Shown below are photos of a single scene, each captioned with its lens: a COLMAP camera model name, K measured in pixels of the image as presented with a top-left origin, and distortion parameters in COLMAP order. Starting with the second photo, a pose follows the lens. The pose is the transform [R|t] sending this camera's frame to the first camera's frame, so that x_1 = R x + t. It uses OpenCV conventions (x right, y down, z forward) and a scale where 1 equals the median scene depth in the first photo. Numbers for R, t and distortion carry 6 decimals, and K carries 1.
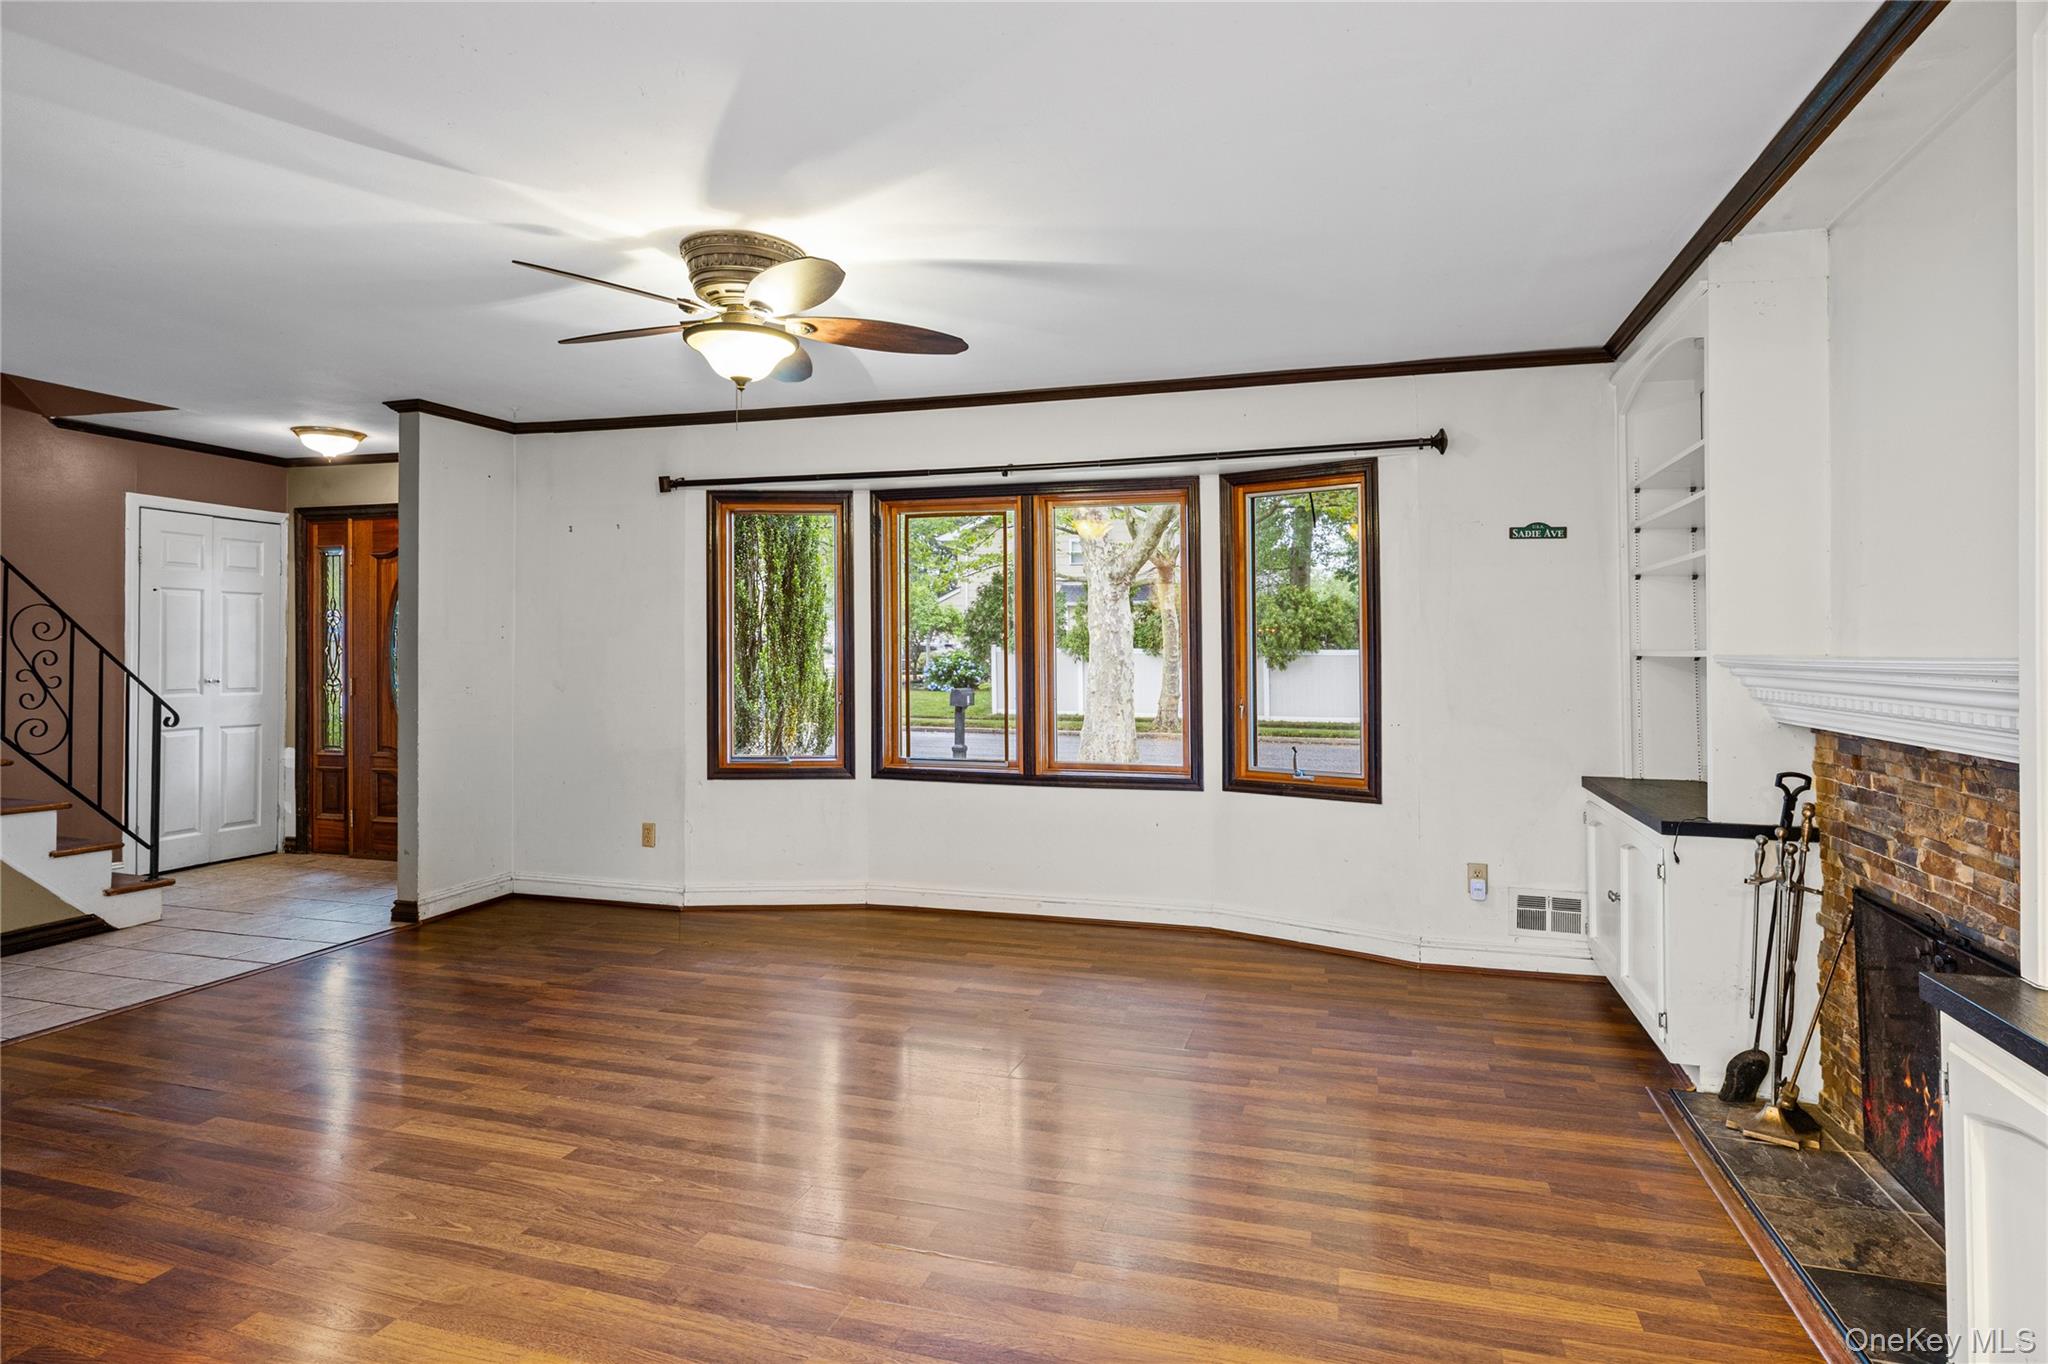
lens RADIAL K [[1078.7, 0, 1016.3], [0, 1078.7, 634.2], [0, 0, 1]] dist [-0.005545, -0.000595]
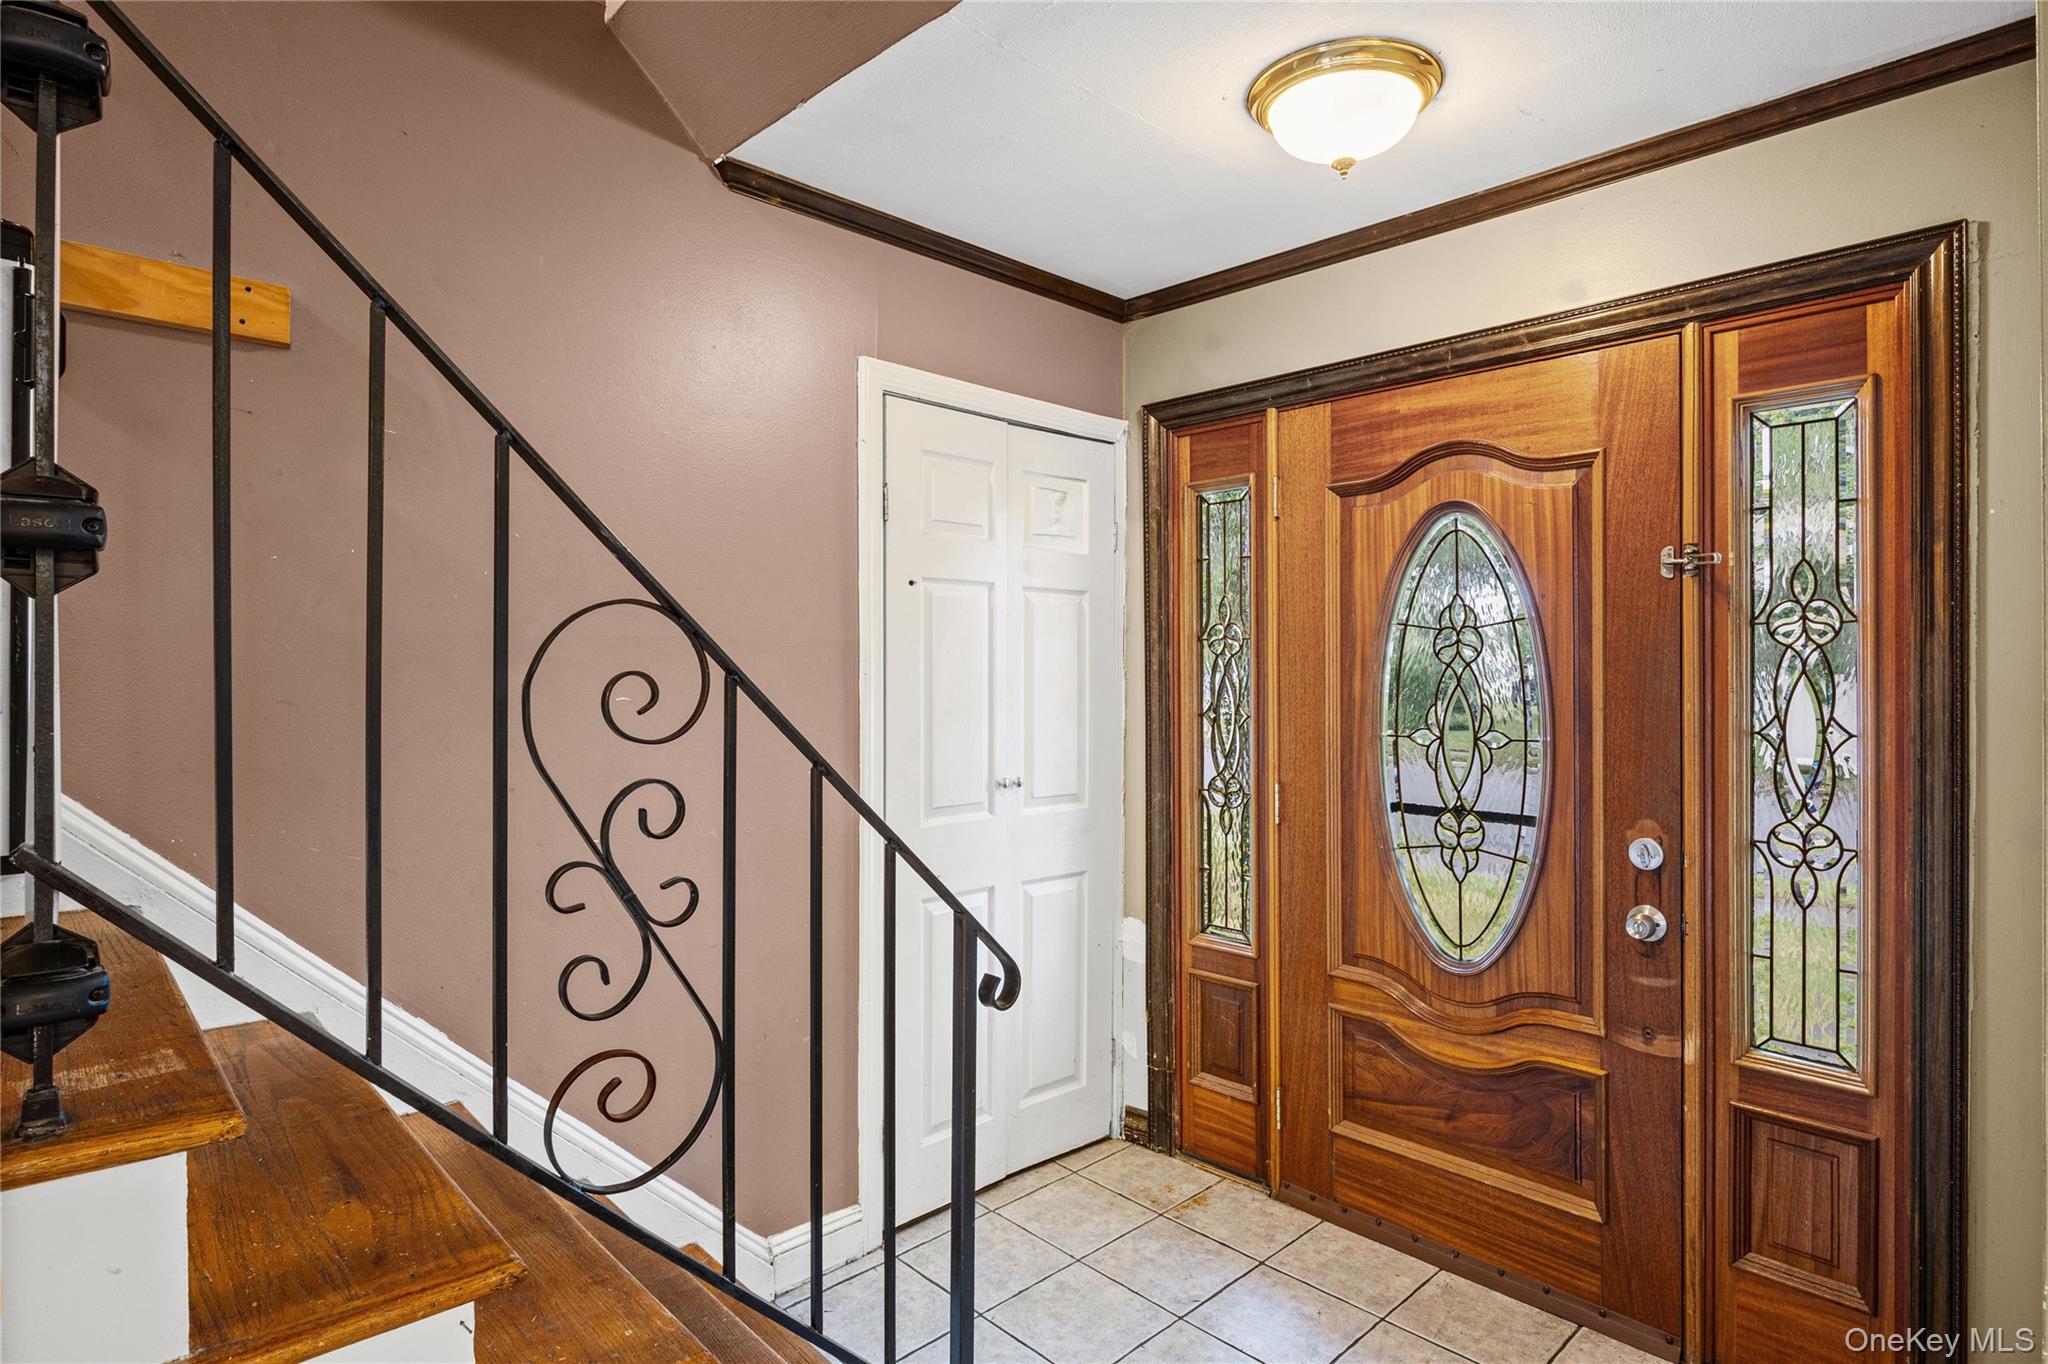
lens RADIAL K [[1078.7, 0, 1024.5], [0, 1078.7, 678.7], [0, 0, 1]] dist [-0.005545, -0.000595]
pose [[0.868630, 0.002992, -0.495452, -0.499239], [0.007524, 0.999787, 0.019229, -0.009553], [0.495404, -0.020430, 0.868422, 0.587461]]
